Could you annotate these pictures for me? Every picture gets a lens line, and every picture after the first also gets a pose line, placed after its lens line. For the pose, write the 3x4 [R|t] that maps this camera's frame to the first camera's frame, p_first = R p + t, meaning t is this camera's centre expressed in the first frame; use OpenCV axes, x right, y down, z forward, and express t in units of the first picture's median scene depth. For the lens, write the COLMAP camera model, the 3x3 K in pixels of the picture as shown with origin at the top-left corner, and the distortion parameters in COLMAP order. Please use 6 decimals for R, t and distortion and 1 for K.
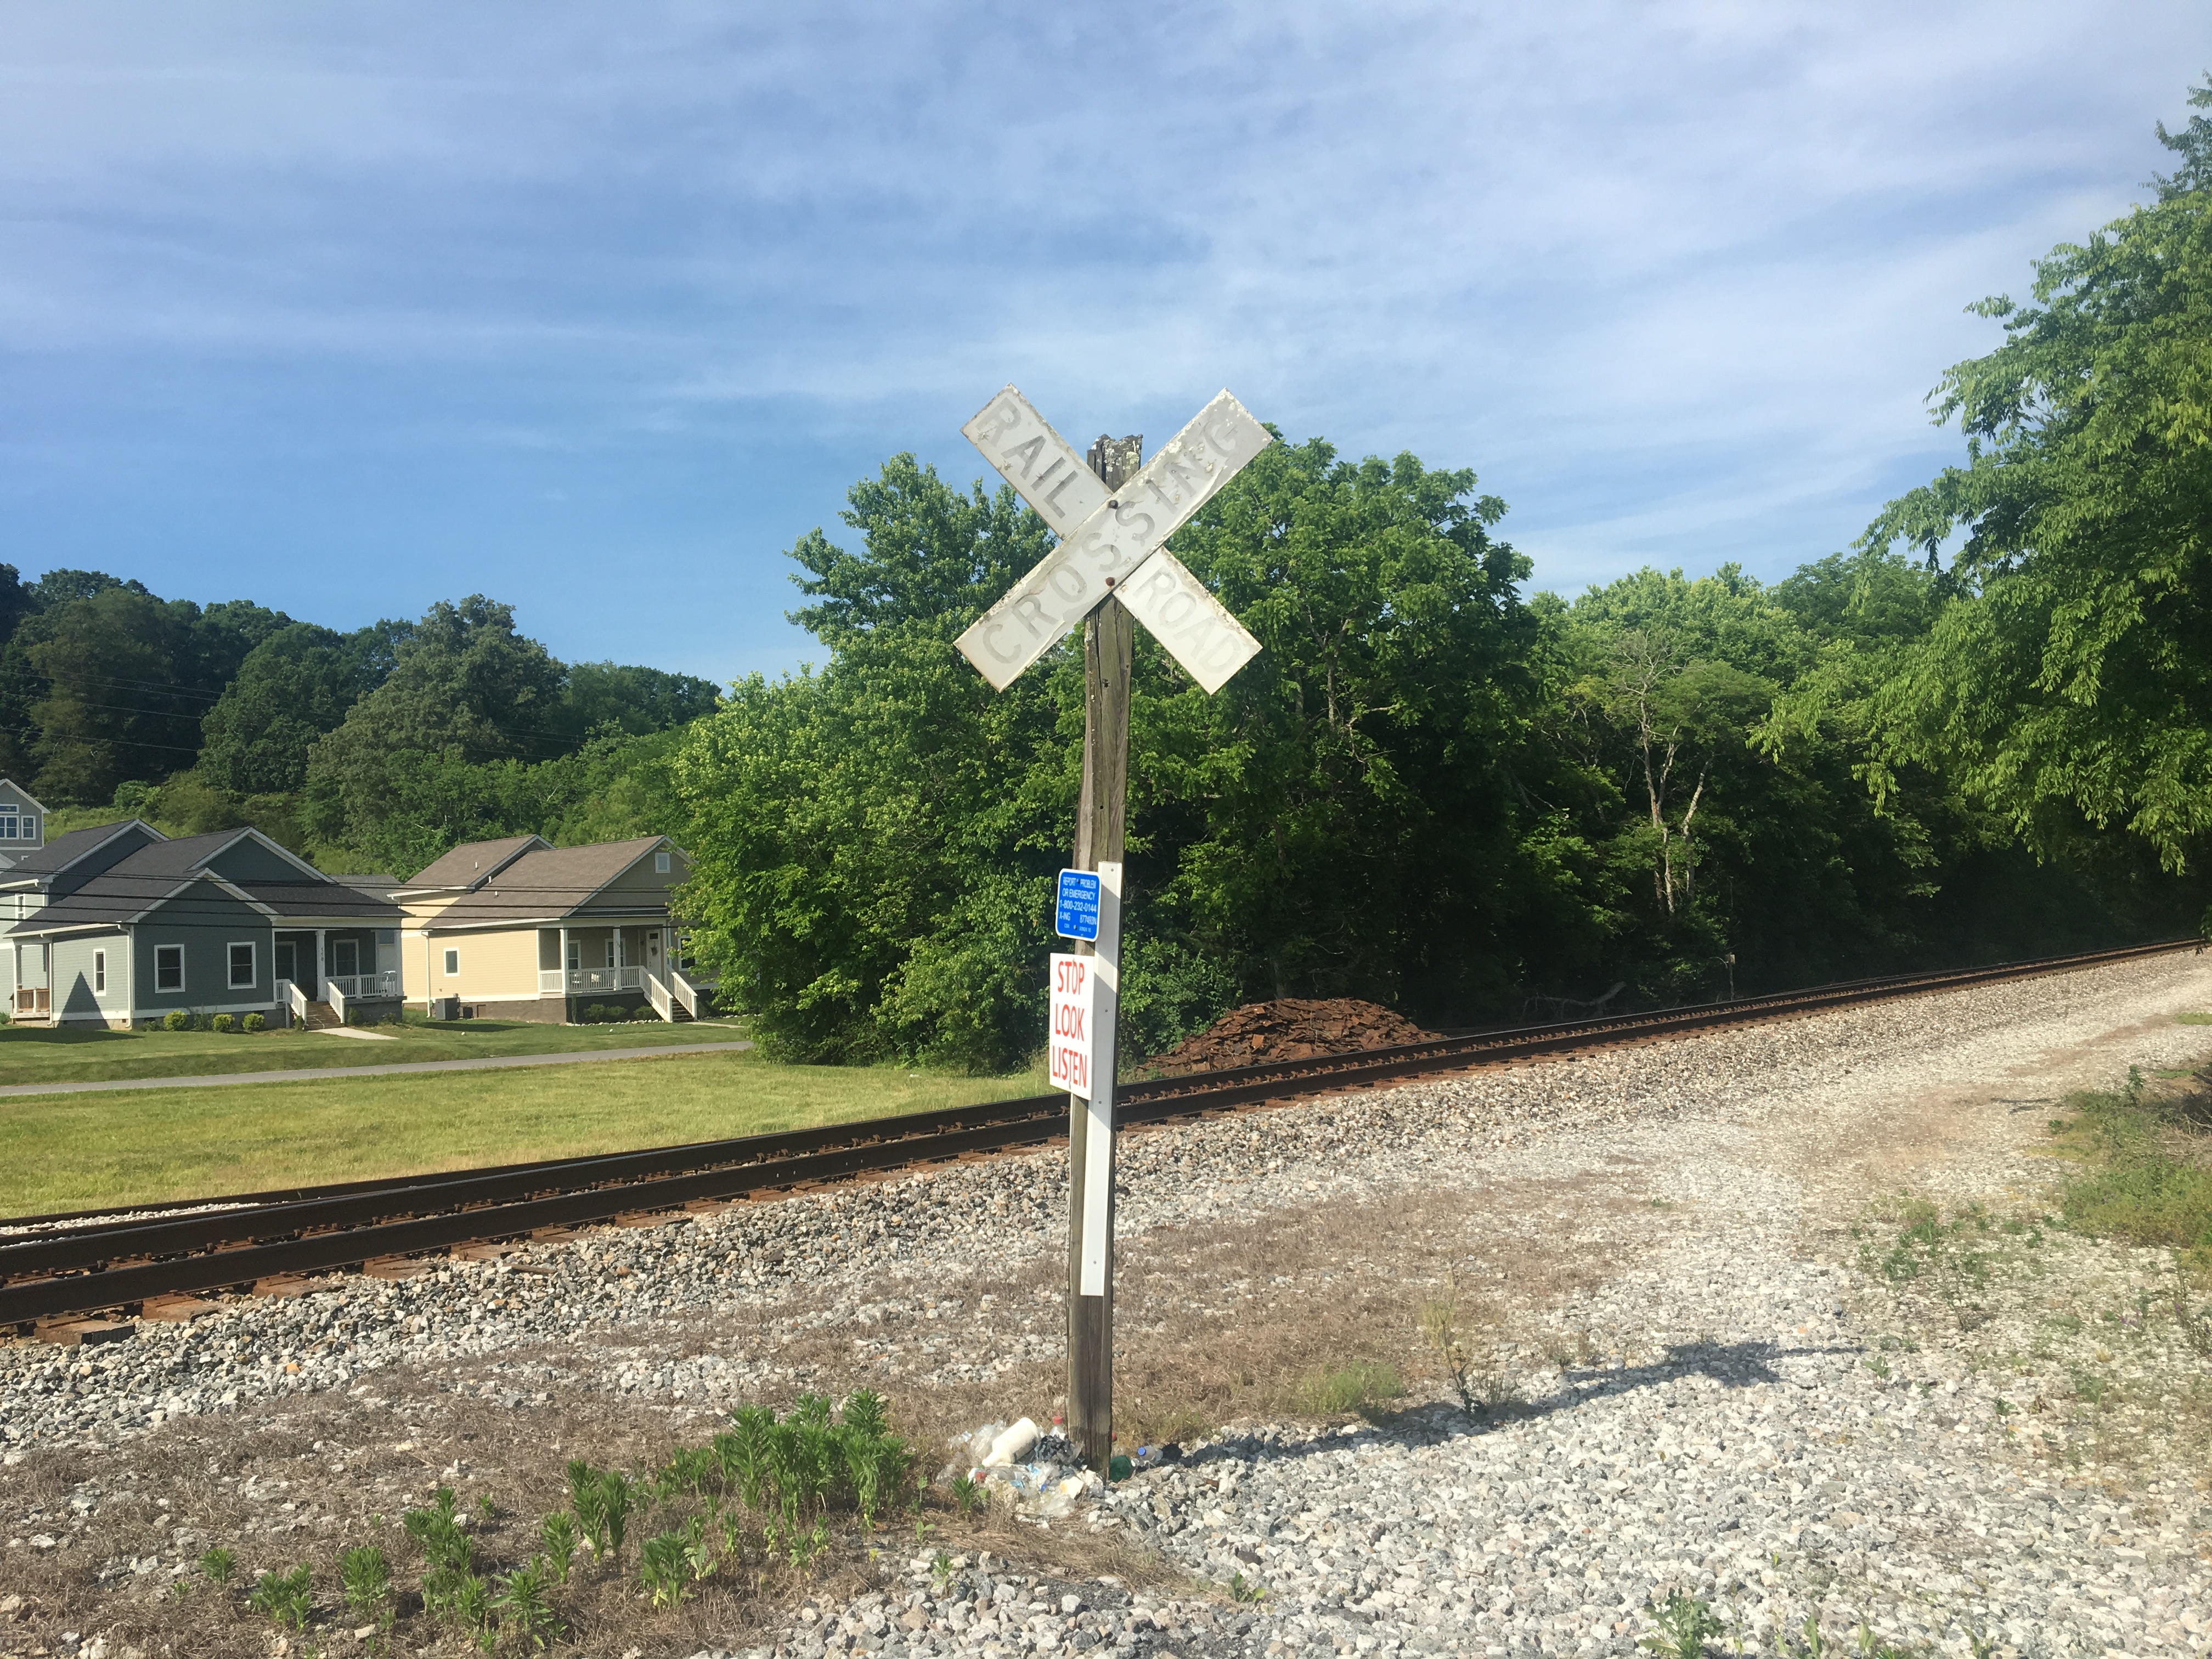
lens RADIAL K [[1881.9, 0, 1106.7], [0, 1881.9, 825.3], [0, 0, 1]] dist [0.073236, -0.106001]
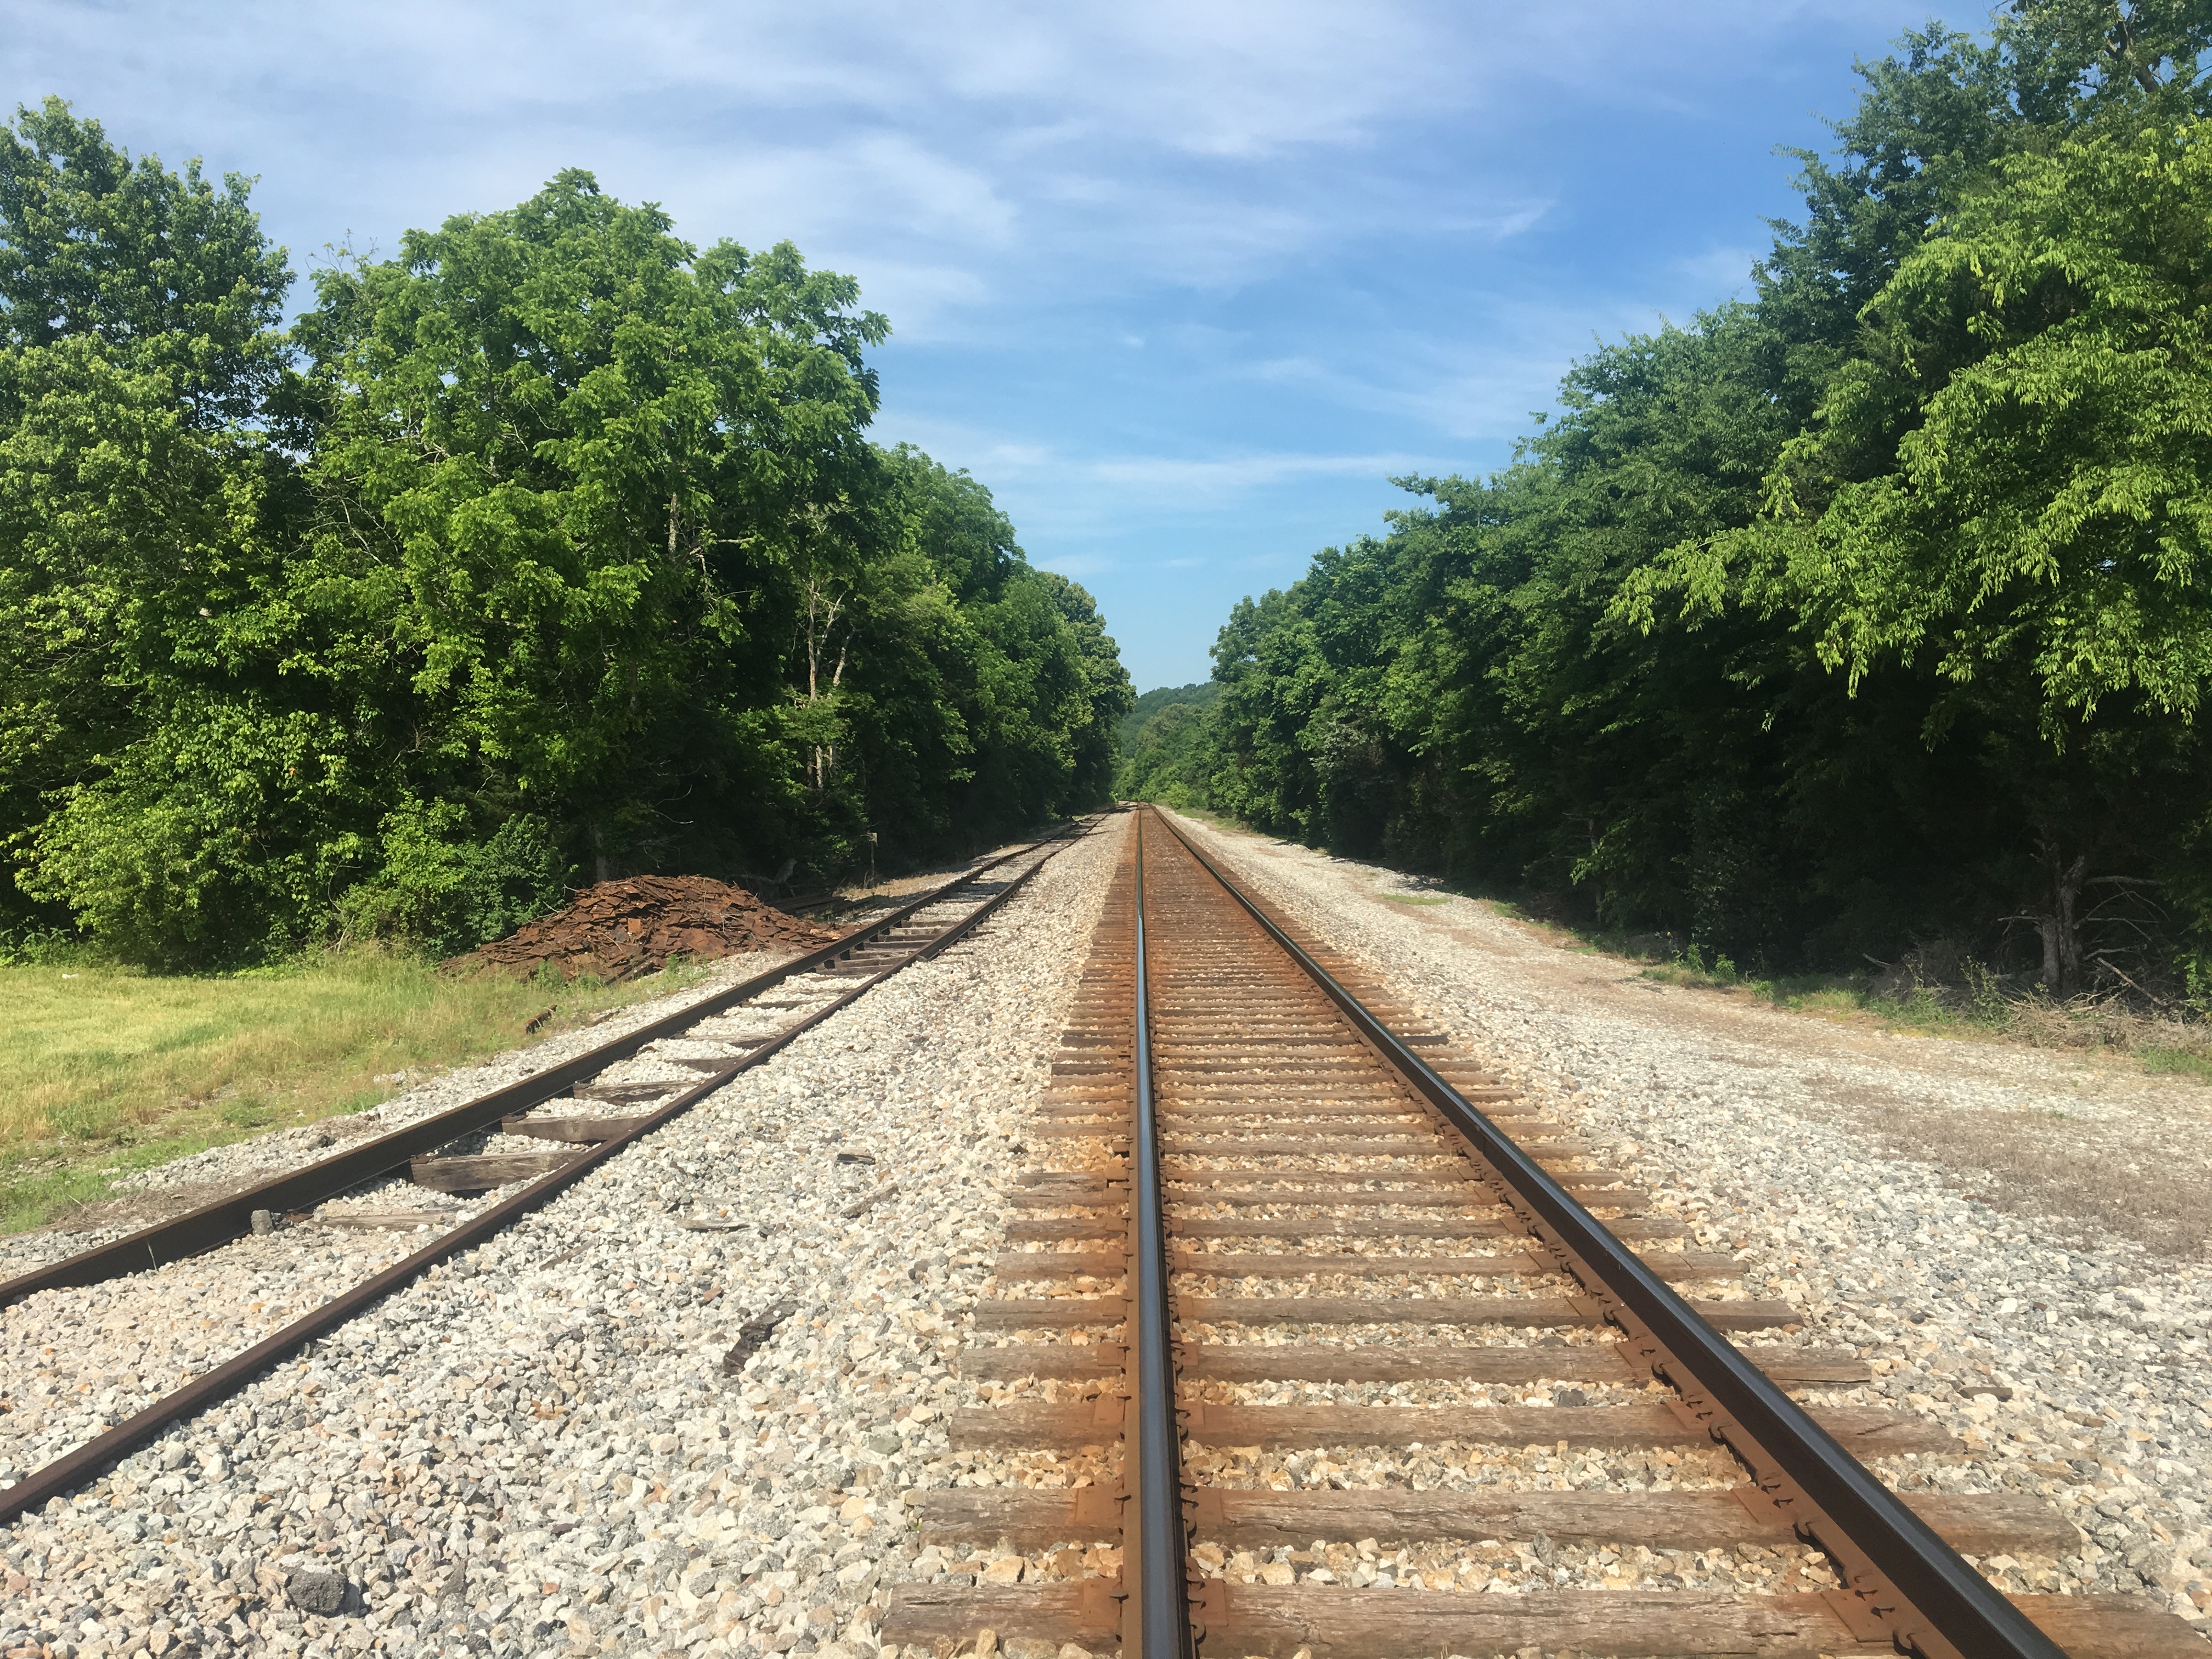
lens RADIAL K [[1881.9, 0, 1043.9], [0, 1881.9, 839.5], [0, 0, 1]] dist [0.073236, -0.106001]
pose [[0.816441, 0.021305, 0.577036, -0.461421], [-0.062769, 0.996672, 0.052013, 0.040503], [-0.574007, -0.078685, 0.815061, 0.409277]]
